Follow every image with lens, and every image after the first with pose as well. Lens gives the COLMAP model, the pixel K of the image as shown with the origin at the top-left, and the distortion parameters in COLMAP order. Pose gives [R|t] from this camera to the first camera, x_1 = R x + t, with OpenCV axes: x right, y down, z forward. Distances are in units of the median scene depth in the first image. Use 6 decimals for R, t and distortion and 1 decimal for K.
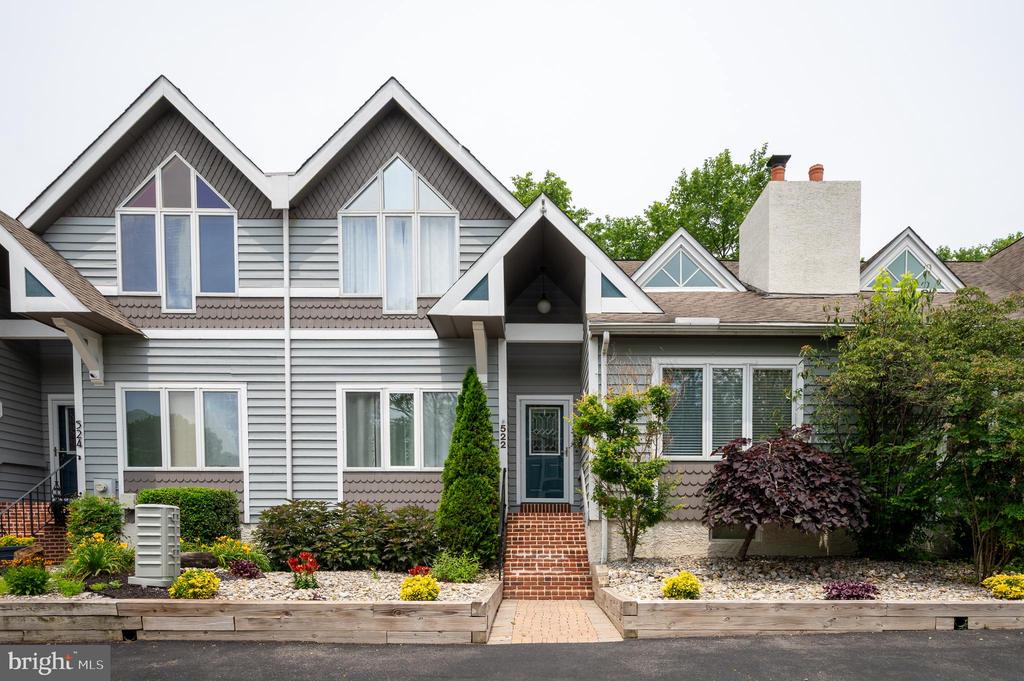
lens RADIAL K [[516.0, 0, 553.9], [0, 516.0, 555.0], [0, 0, 1]] dist [-0.000276, -0.000029]
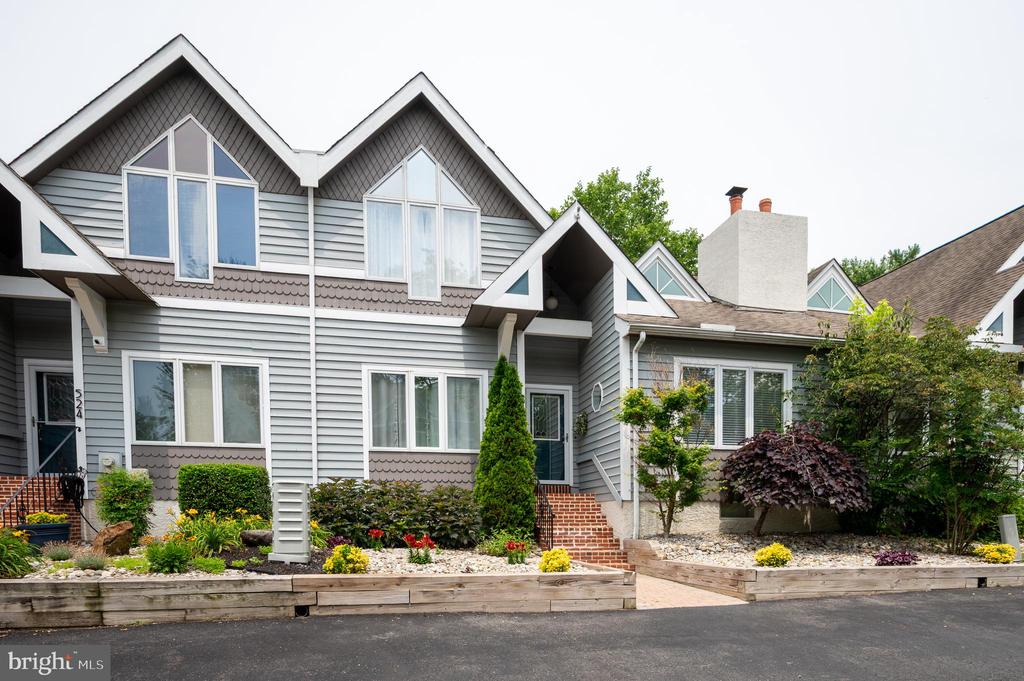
lens RADIAL K [[493.3, 0, 508.3], [0, 493.3, 533.7], [0, 0, 1]] dist [-0.000431, -0.000040]
pose [[0.985950, -0.003932, 0.166997, -0.314661], [0.004595, 0.999983, -0.003584, 0.006191], [-0.166980, 0.004301, 0.985951, -0.002815]]
